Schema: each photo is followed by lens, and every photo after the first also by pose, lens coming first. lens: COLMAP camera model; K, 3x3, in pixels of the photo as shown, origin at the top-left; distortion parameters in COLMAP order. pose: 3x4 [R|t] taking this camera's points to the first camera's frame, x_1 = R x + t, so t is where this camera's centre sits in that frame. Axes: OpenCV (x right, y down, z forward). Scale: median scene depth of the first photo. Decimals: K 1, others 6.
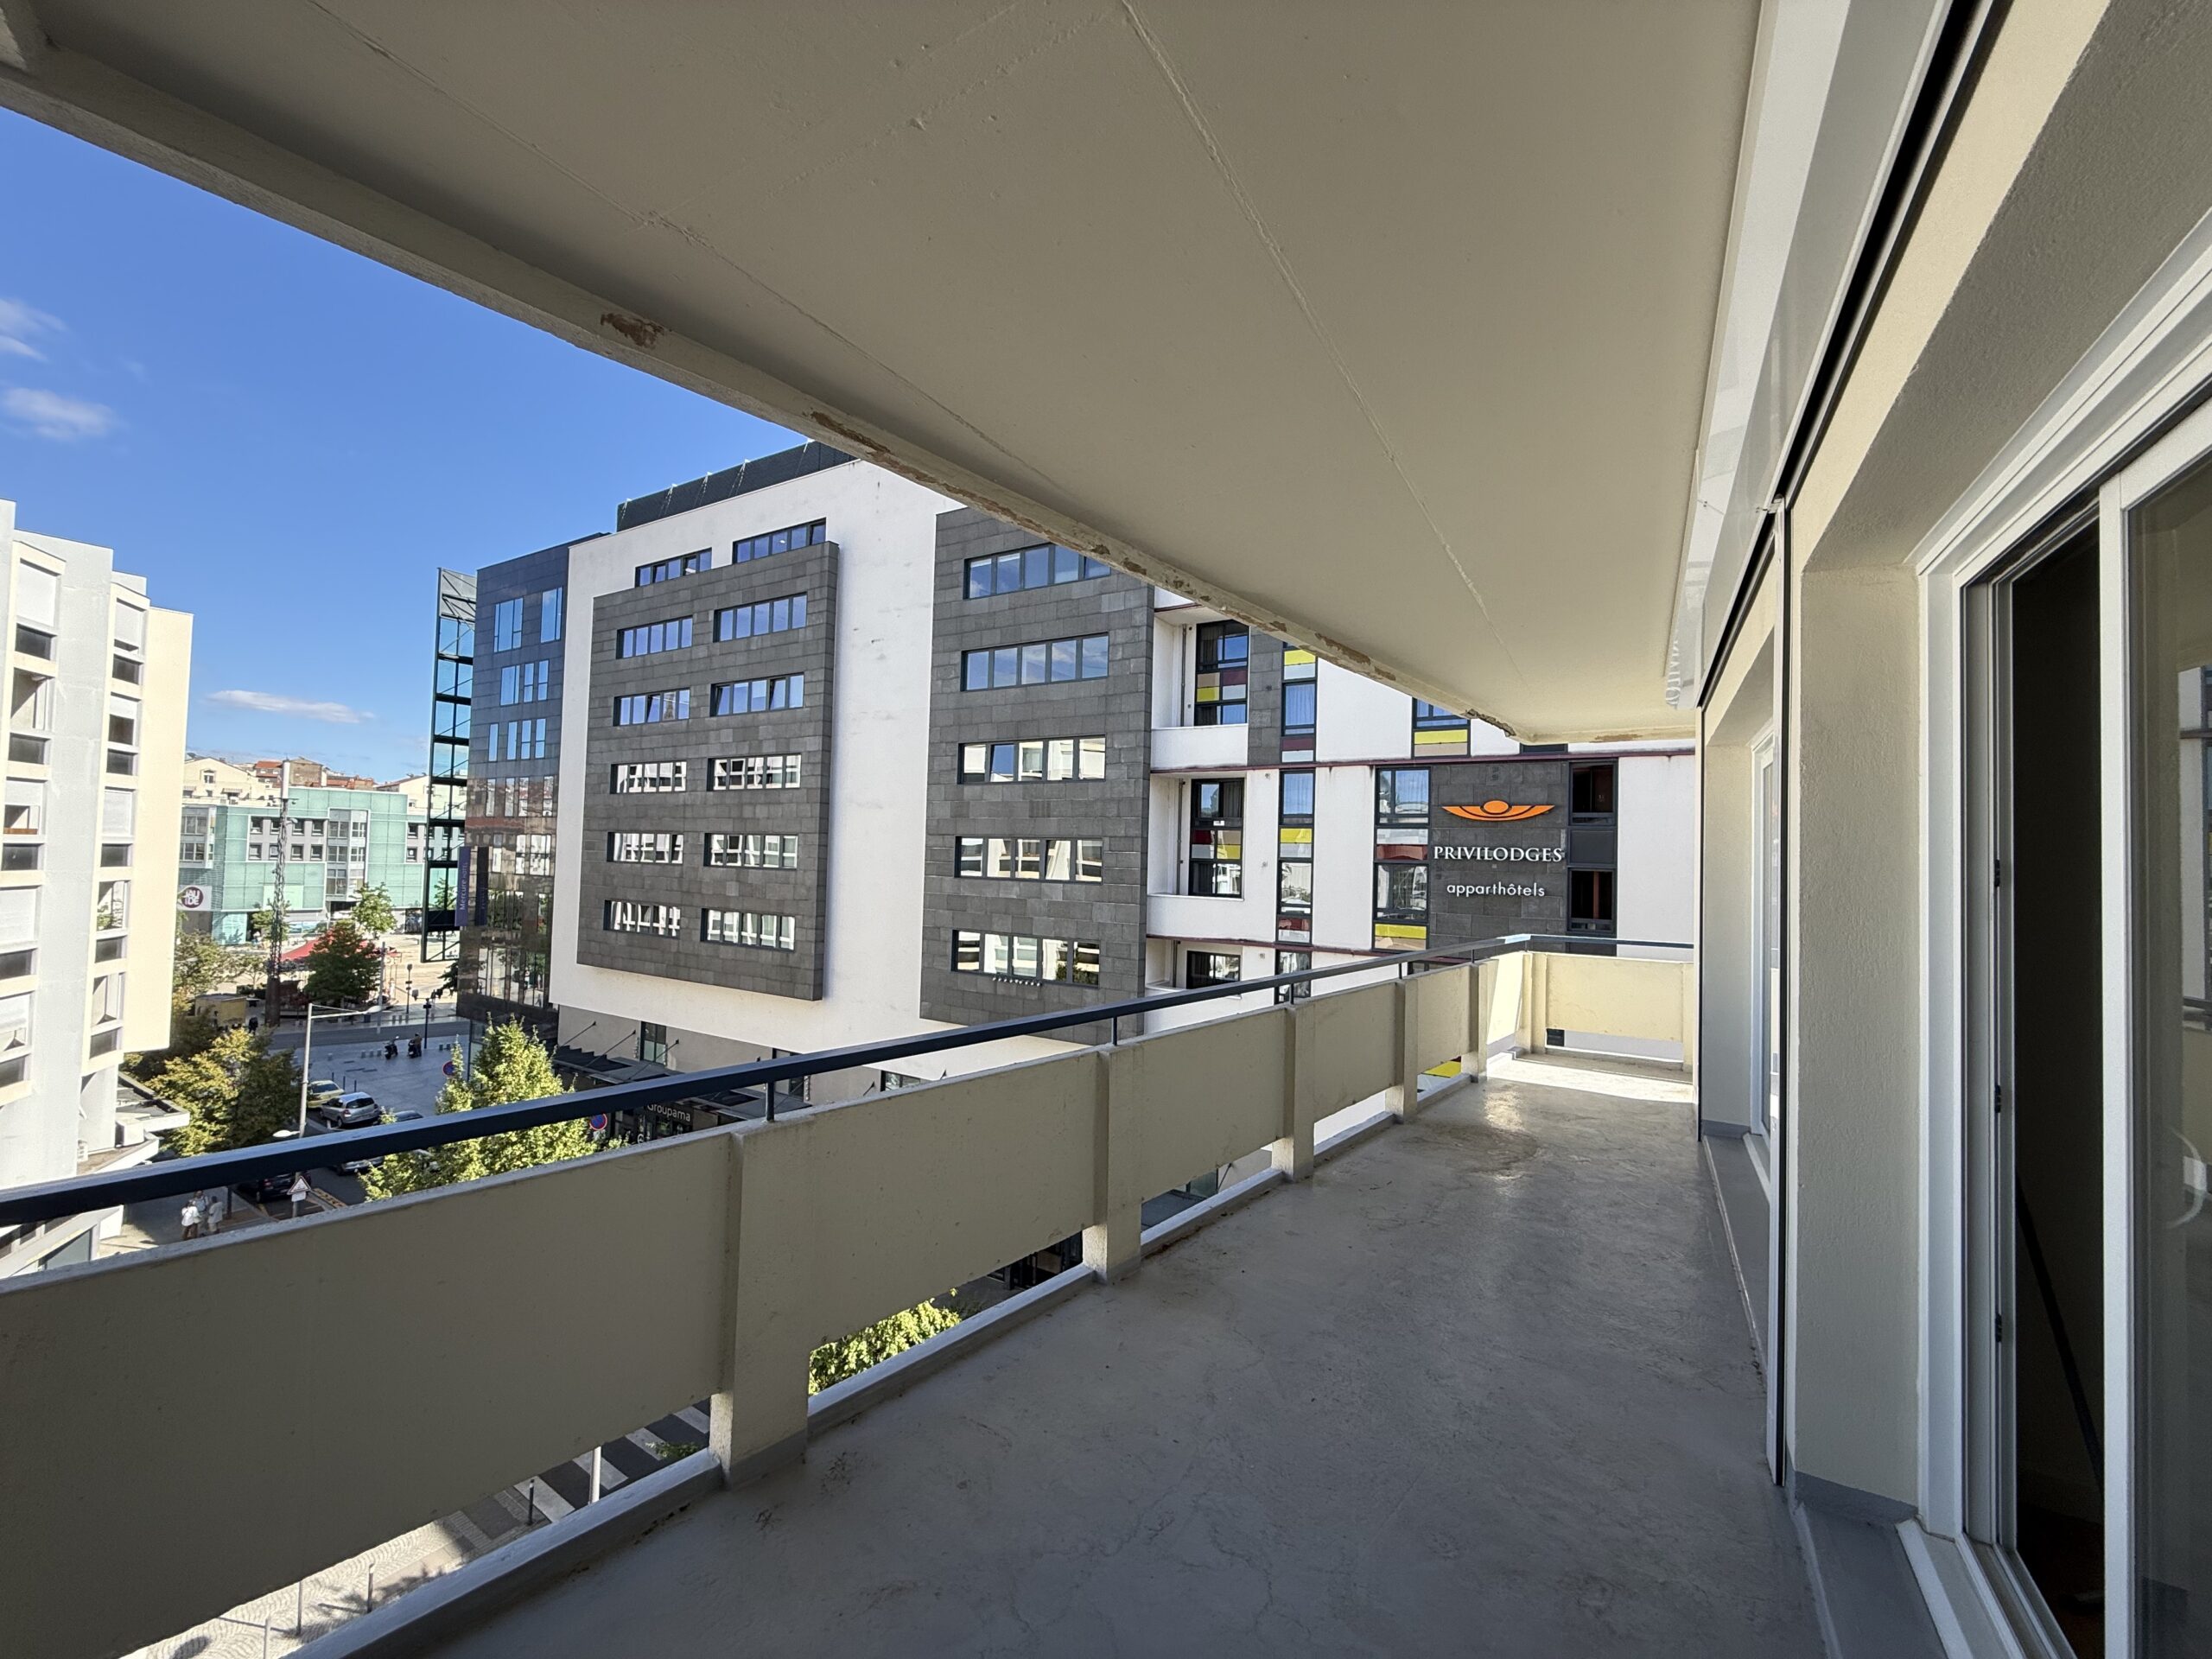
lens RADIAL K [[877.2, 0, 1103.2], [0, 877.2, 837.0], [0, 0, 1]] dist [-0.000823, -0.000039]
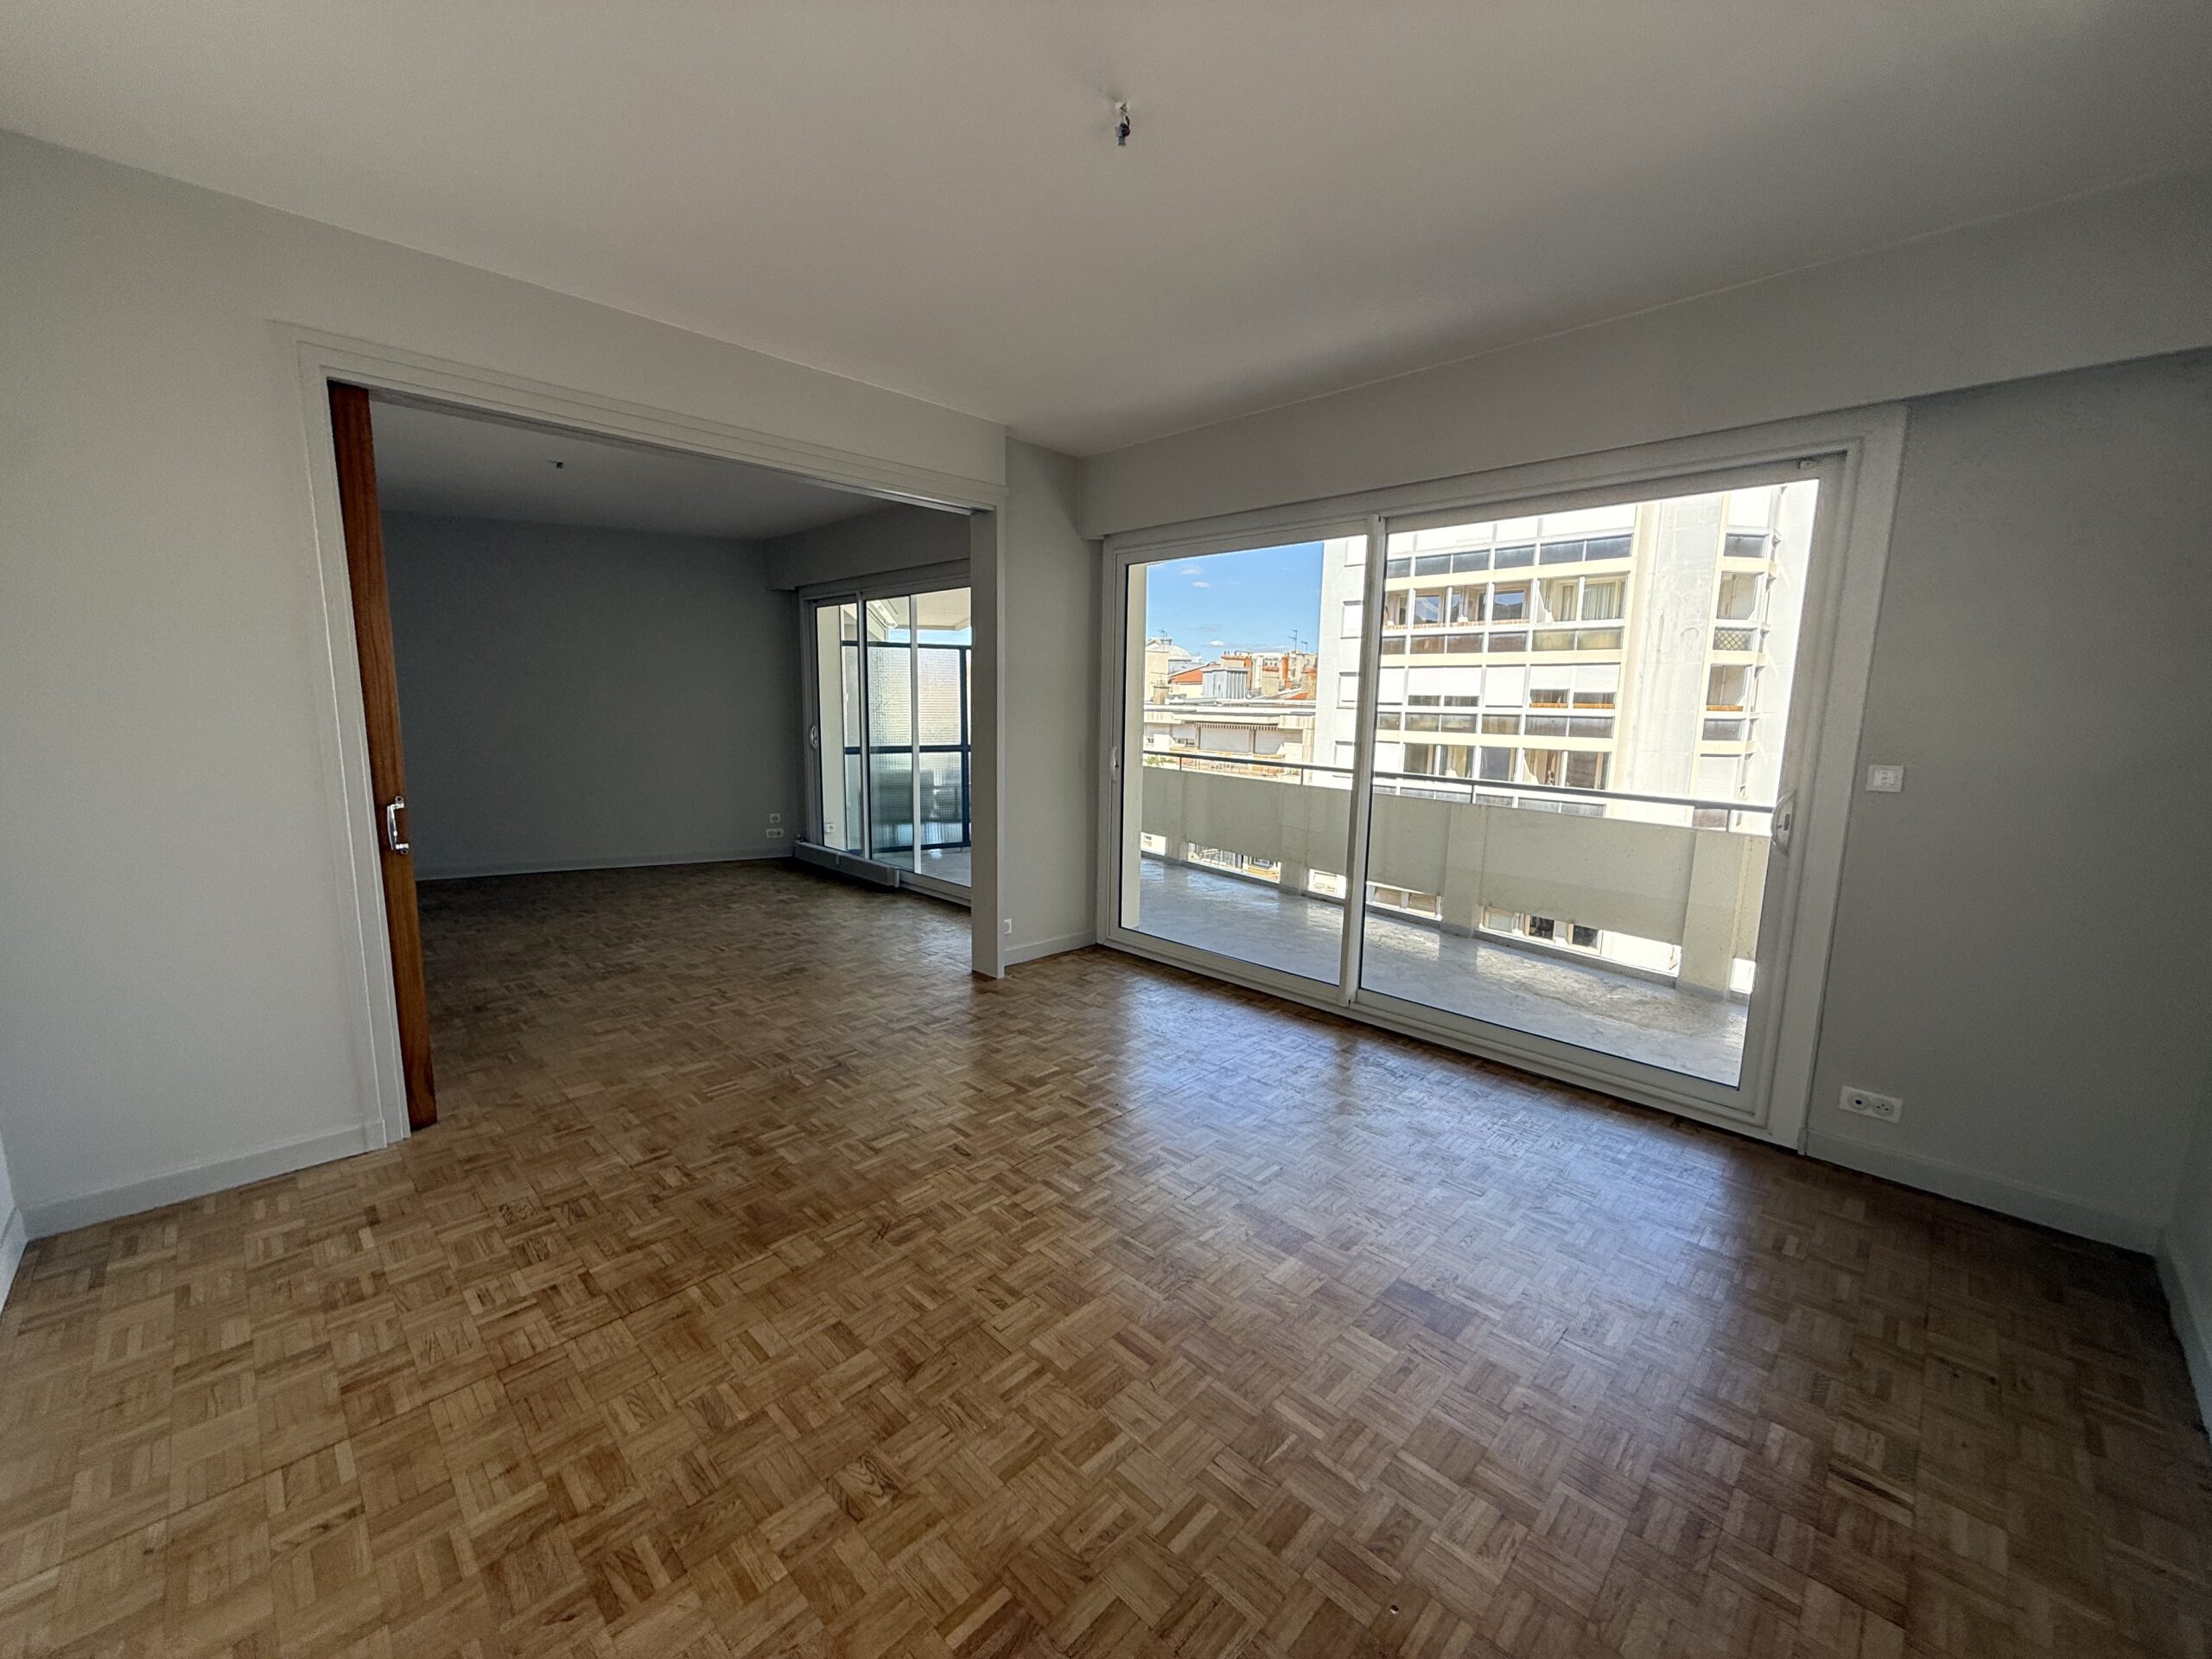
lens RADIAL K [[877.2, 0, 1094.1], [0, 877.2, 839.0], [0, 0, 1]] dist [-0.000823, -0.000039]
pose [[-0.243210, 0.121750, -0.962302, 0.176399], [0.000128, 0.992095, 0.125487, 0.009472], [0.969974, 0.030396, -0.241303, 0.087704]]
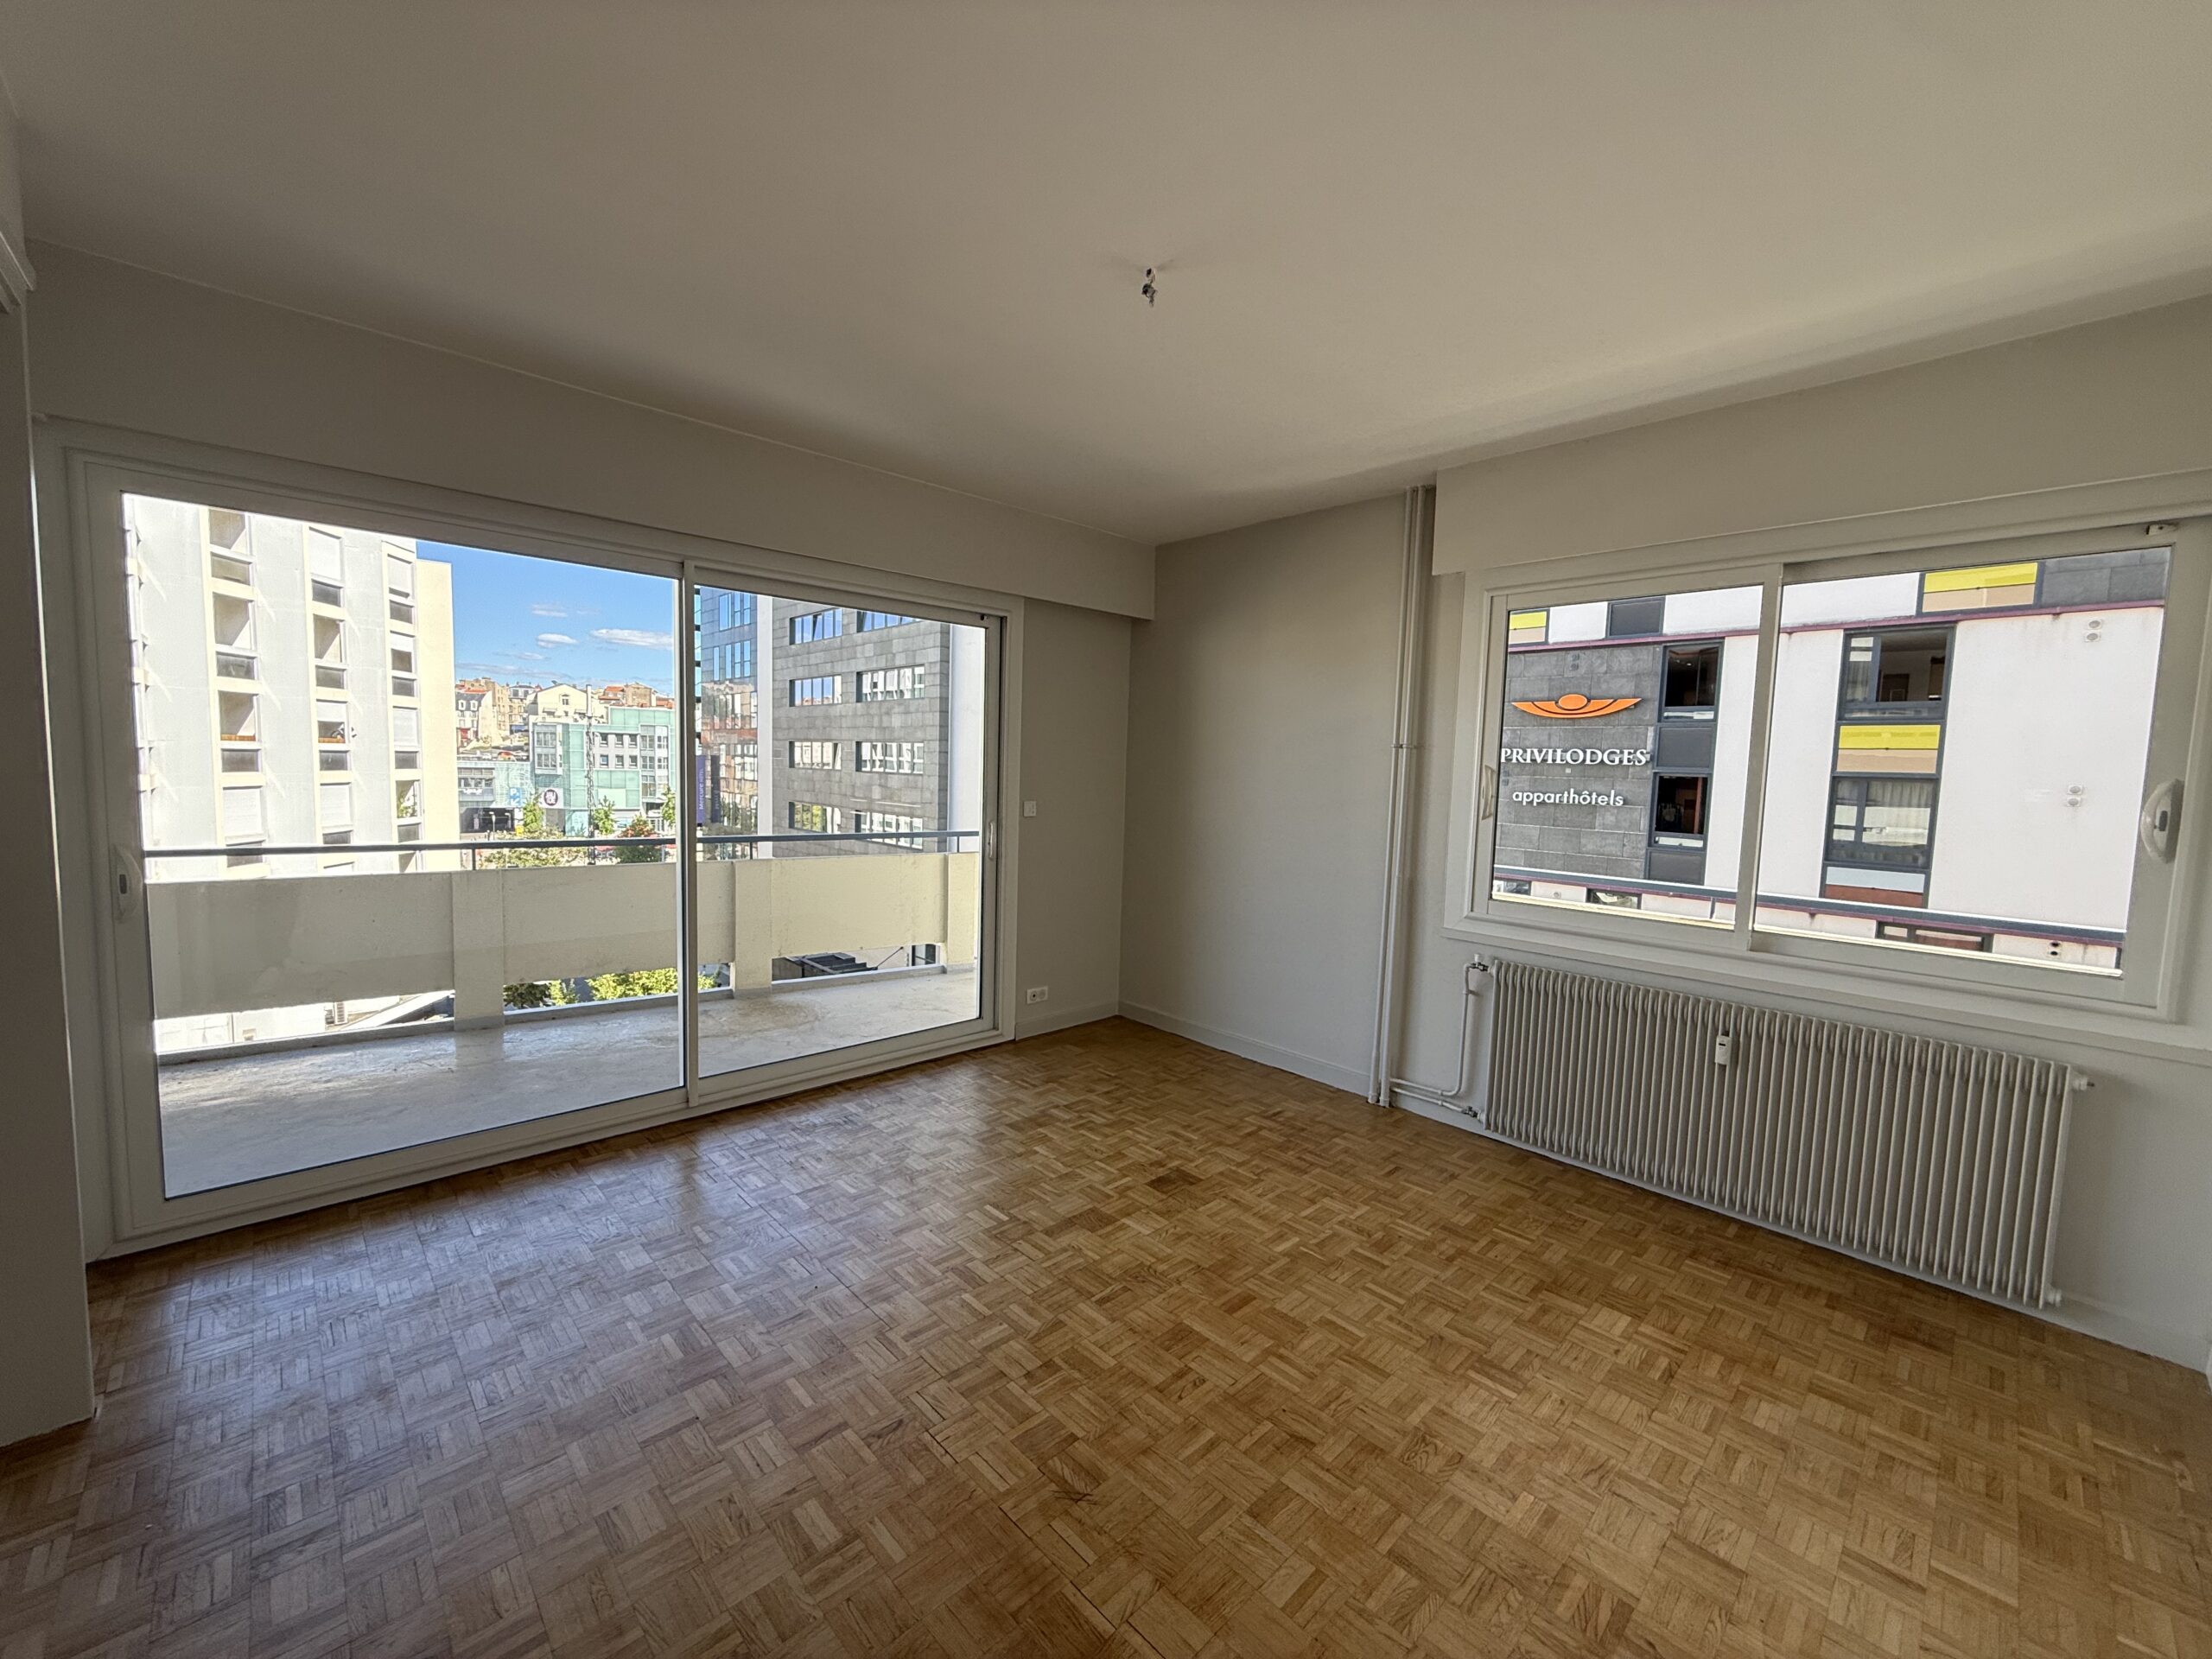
lens RADIAL K [[877.2, 0, 1104.3], [0, 877.2, 837.1], [0, 0, 1]] dist [-0.000823, -0.000039]
pose [[0.963489, 0.022928, -0.266764, 0.138822], [0.004279, 0.994881, 0.100965, 0.005306], [0.267713, -0.098421, 0.958459, 0.021532]]
